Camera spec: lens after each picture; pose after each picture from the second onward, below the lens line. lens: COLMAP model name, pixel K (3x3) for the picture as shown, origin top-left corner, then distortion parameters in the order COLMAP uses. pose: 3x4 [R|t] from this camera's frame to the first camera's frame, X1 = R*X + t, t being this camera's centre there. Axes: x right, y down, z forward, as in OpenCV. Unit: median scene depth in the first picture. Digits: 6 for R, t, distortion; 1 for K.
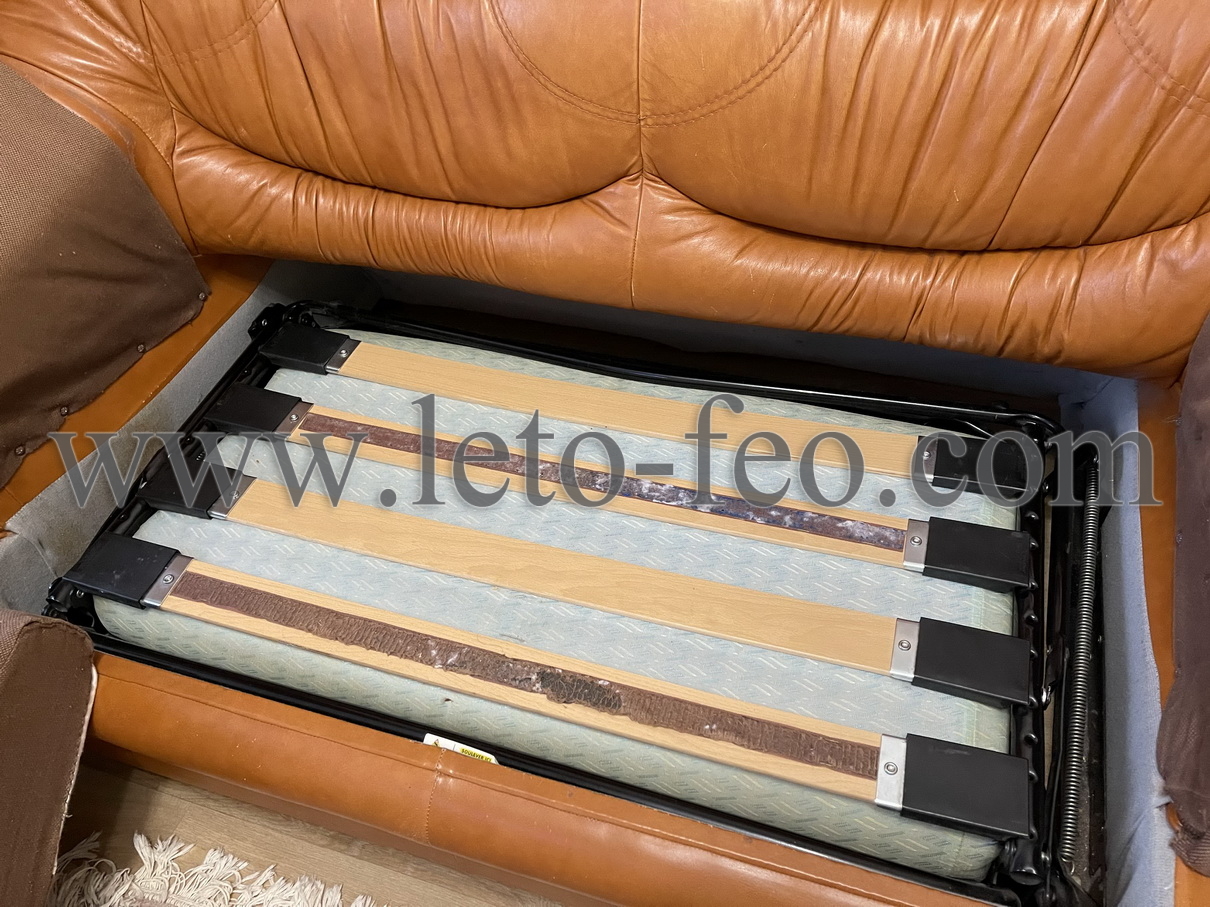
lens RADIAL K [[919.3, 0, 600.3], [0, 919.3, 453.5], [0, 0, 1]] dist [0.031463, -0.024149]
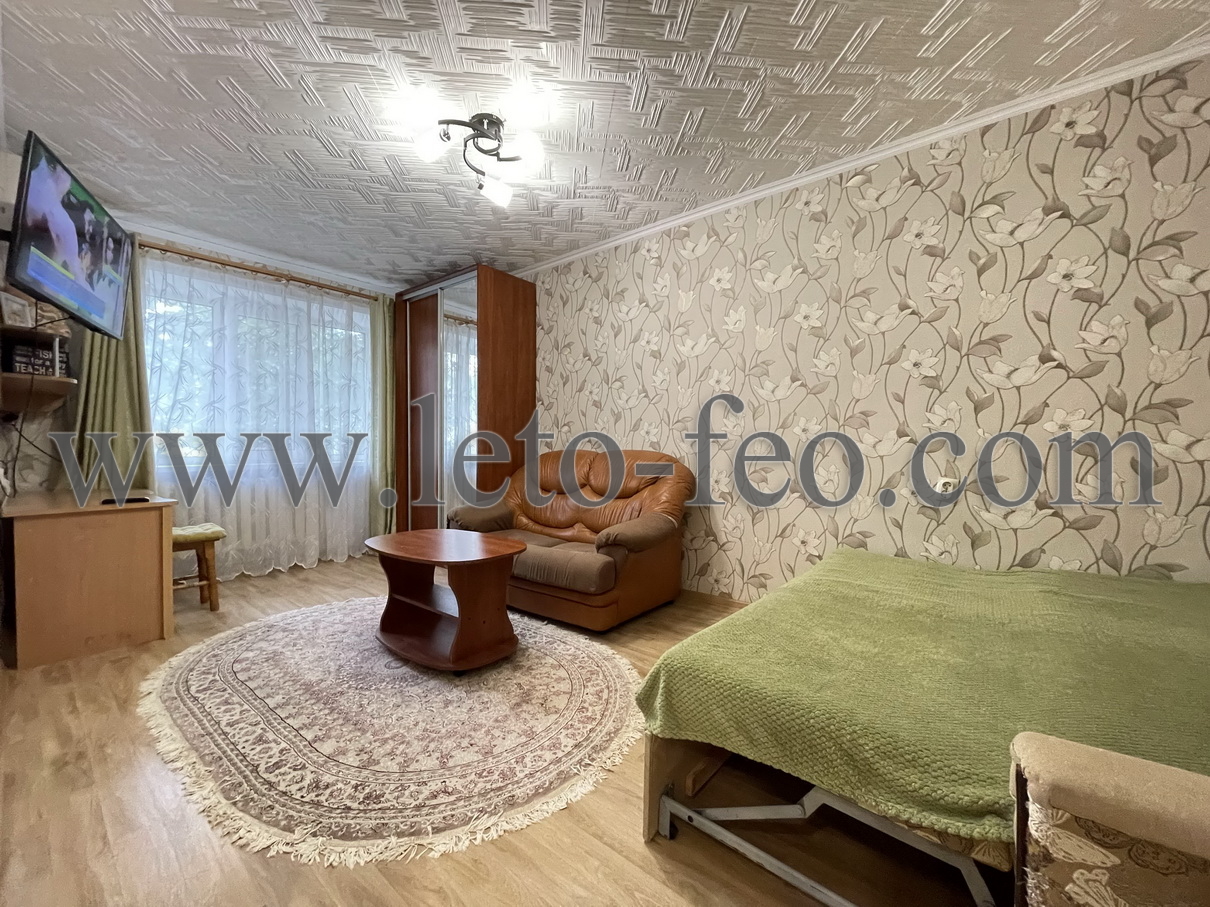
lens RADIAL K [[488.0, 0, 599.8], [0, 488.0, 453.8], [0, 0, 1]] dist [-0.001584, -0.000613]
pose [[0.930491, 0.080393, -0.357385, 1.411377], [-0.312329, 0.683904, -0.659338, 1.637400], [0.191411, 0.725129, 0.661475, -1.648372]]
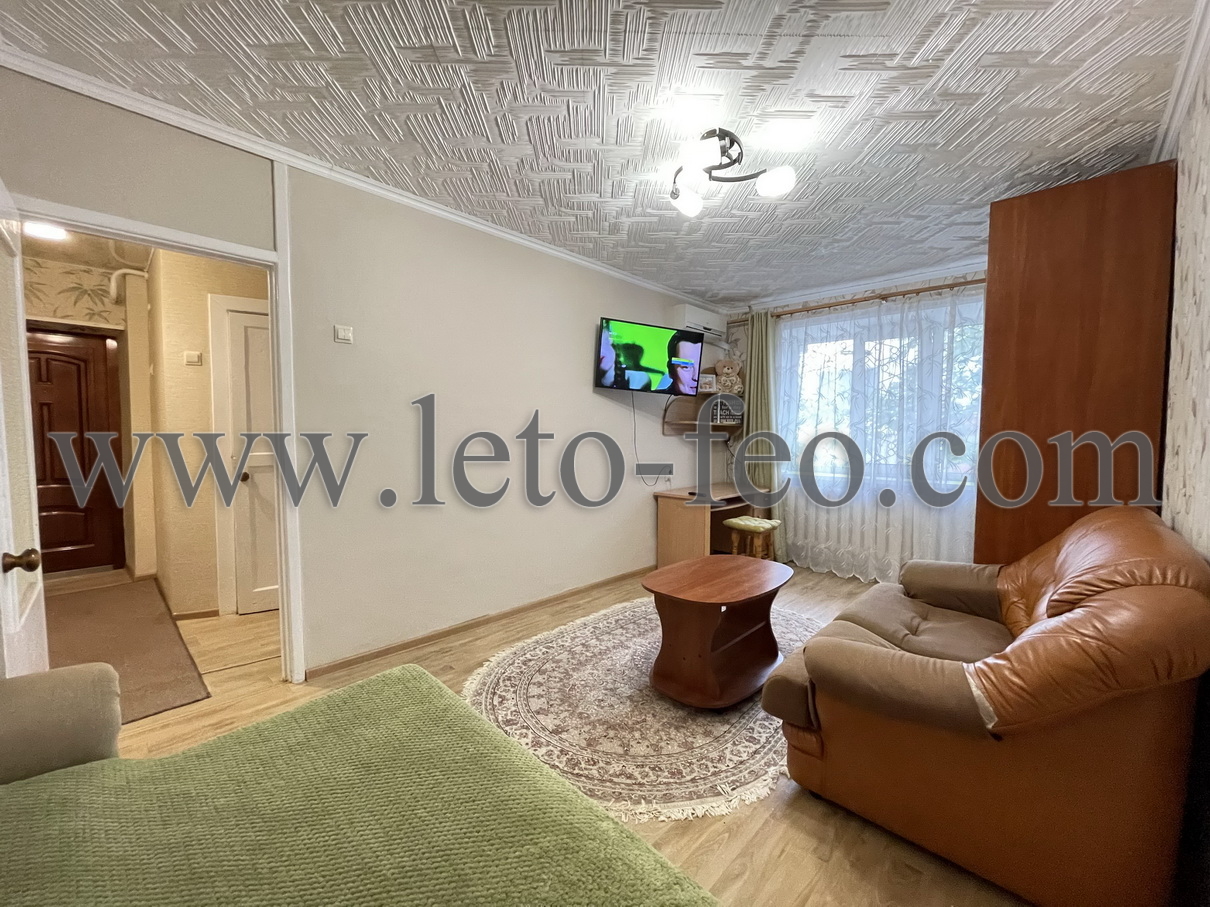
lens RADIAL K [[488.0, 0, 599.5], [0, 488.0, 453.1], [0, 0, 1]] dist [-0.001584, -0.000613]
pose [[-0.429265, 0.107238, -0.896789, 2.296033], [-0.650106, 0.652586, 0.389222, -0.453320], [0.626971, 0.750088, -0.210416, -0.142945]]
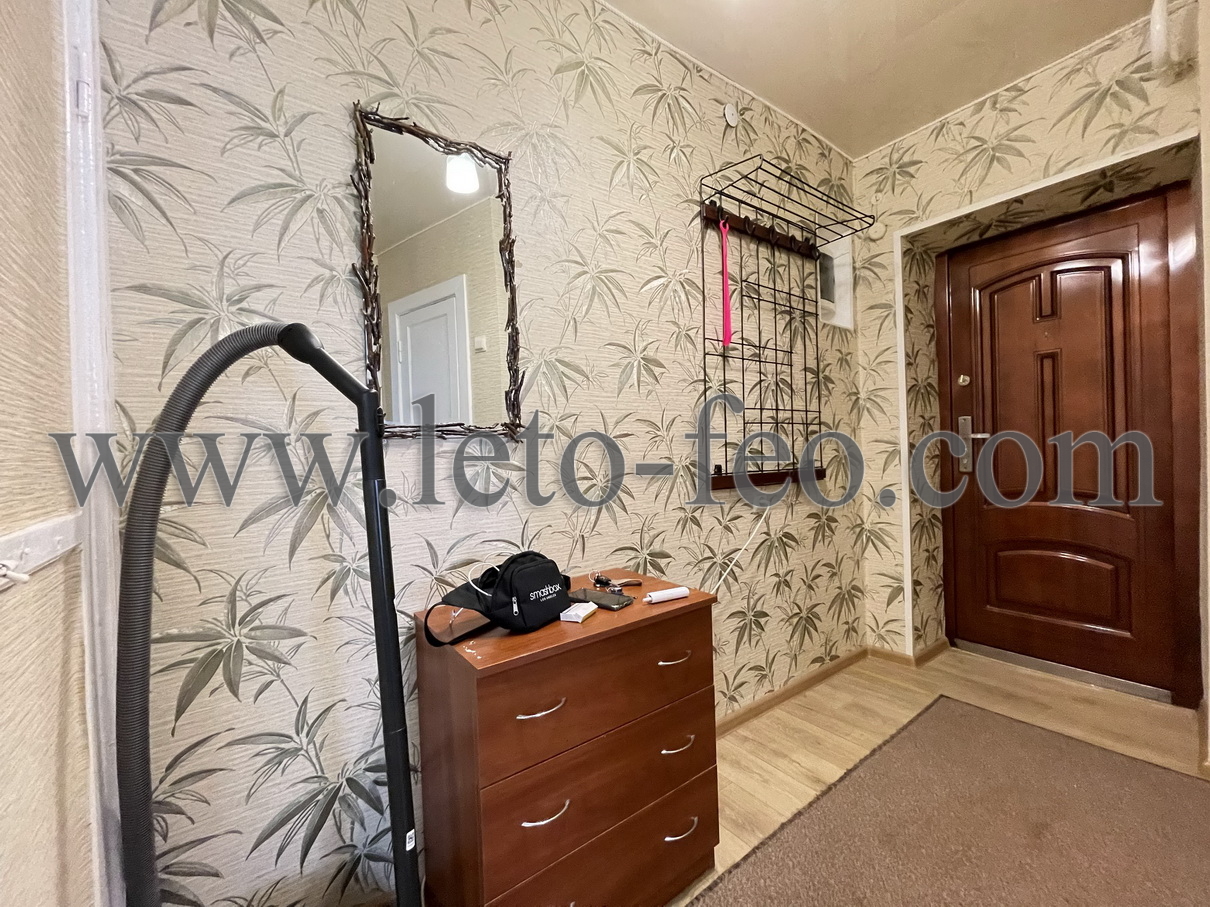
lens RADIAL K [[488.0, 0, 597.2], [0, 488.0, 453.8], [0, 0, 1]] dist [-0.001584, -0.000613]
pose [[-0.800363, 0.090101, 0.592707, 0.999705], [0.496039, 0.654760, 0.570293, 1.794472], [-0.336697, 0.750447, -0.568739, -1.845210]]
